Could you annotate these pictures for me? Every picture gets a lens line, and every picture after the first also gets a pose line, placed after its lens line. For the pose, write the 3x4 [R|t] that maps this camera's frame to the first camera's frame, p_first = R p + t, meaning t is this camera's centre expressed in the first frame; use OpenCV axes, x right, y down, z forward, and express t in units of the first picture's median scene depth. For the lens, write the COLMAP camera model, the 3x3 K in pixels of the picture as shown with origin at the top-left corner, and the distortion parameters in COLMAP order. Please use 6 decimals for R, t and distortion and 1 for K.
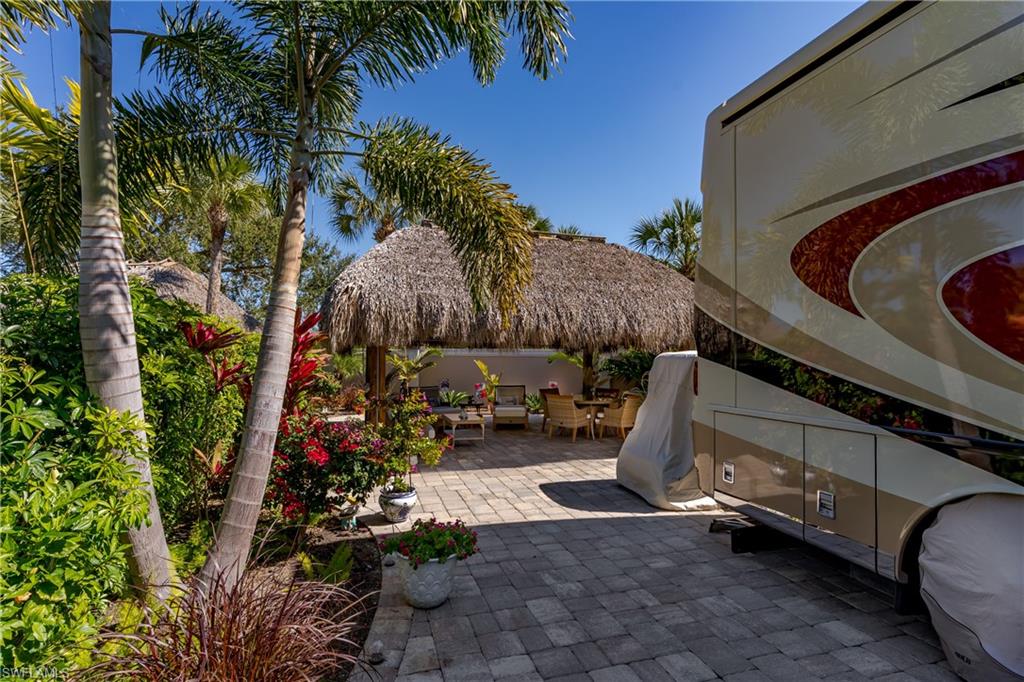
lens RADIAL K [[497.1, 0, 513.9], [0, 497.1, 338.5], [0, 0, 1]] dist [-0.002634, 0.001298]
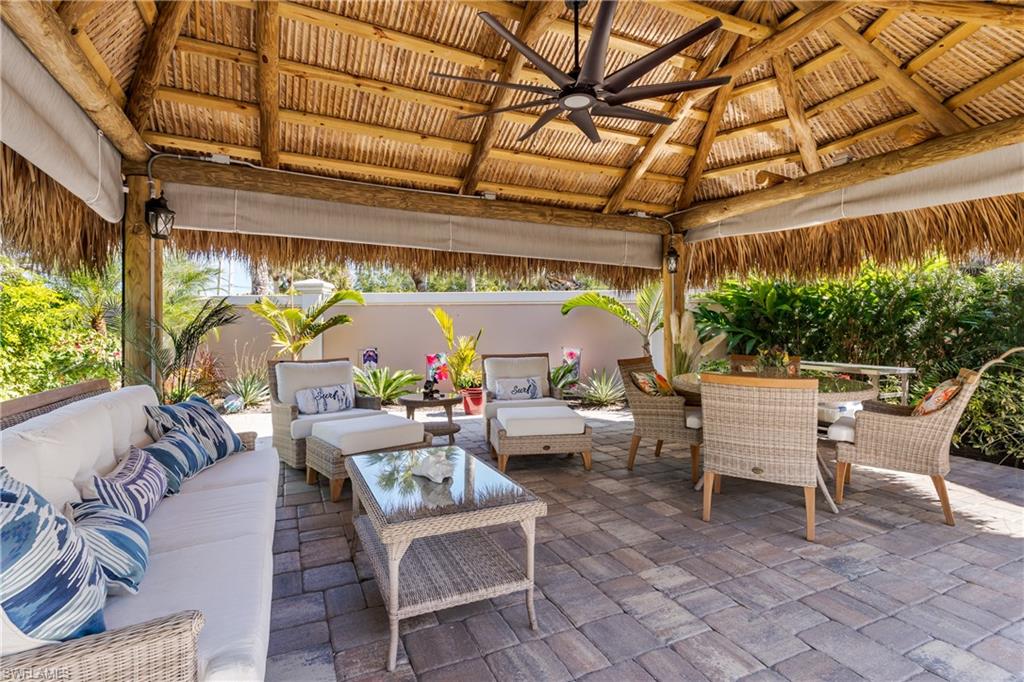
lens RADIAL K [[497.1, 0, 506.2], [0, 497.1, 330.4], [0, 0, 1]] dist [-0.002634, 0.001298]
pose [[0.993310, -0.010884, 0.114967, -0.121027], [0.006927, 0.999371, 0.034766, 0.103760], [-0.115273, -0.033737, 0.992761, 0.999127]]
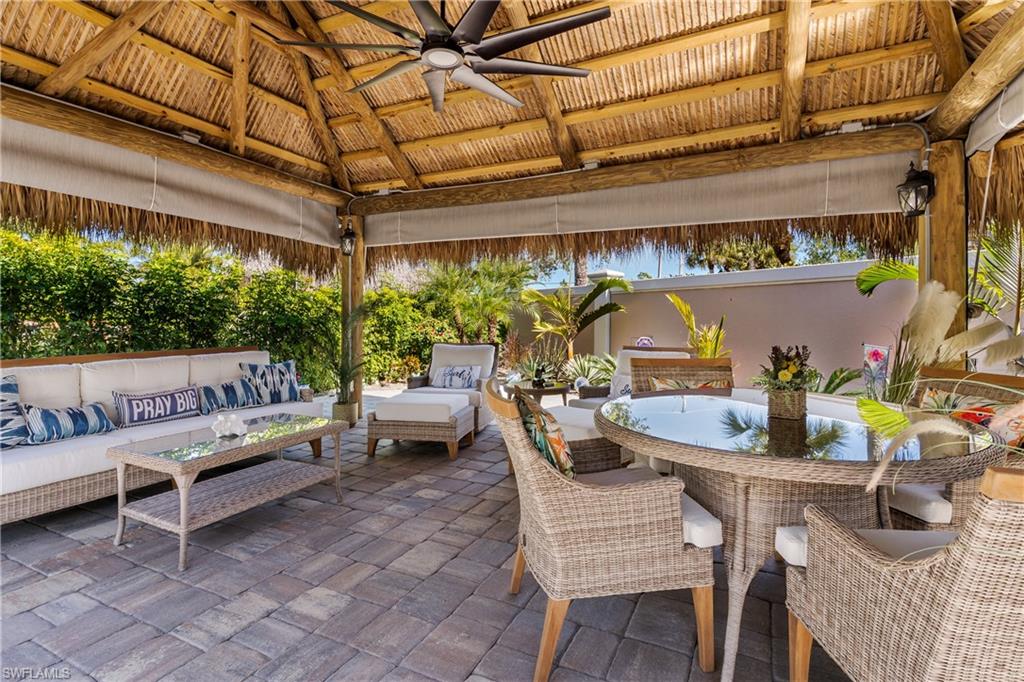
lens RADIAL K [[497.1, 0, 510.1], [0, 497.1, 314.7], [0, 0, 1]] dist [-0.002634, 0.001298]
pose [[0.705711, -0.016034, -0.708318, 0.315496], [0.030783, 0.999494, 0.008045, 0.116813], [0.707830, -0.027482, 0.705848, 1.197043]]
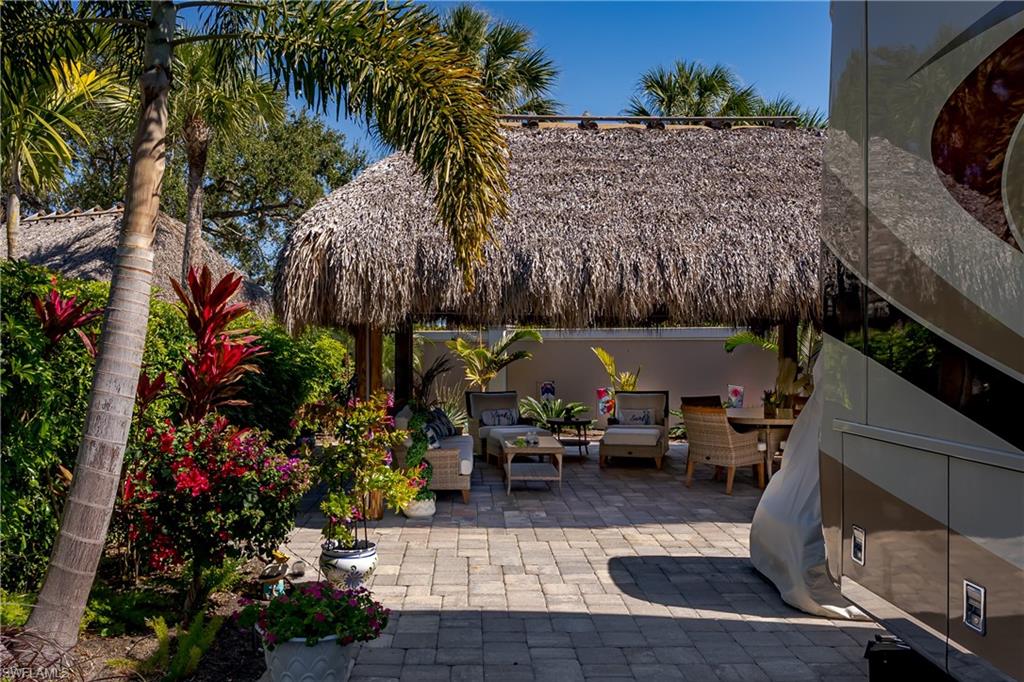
lens RADIAL K [[869.6, 0, 465.6], [0, 869.6, 328.3], [0, 0, 1]] dist [-0.023652, 0.018238]
pose [[0.951544, -0.013393, -0.307221, 0.193262], [0.019097, 0.999696, 0.015569, 0.006382], [0.306919, -0.020681, 0.951511, -0.013123]]
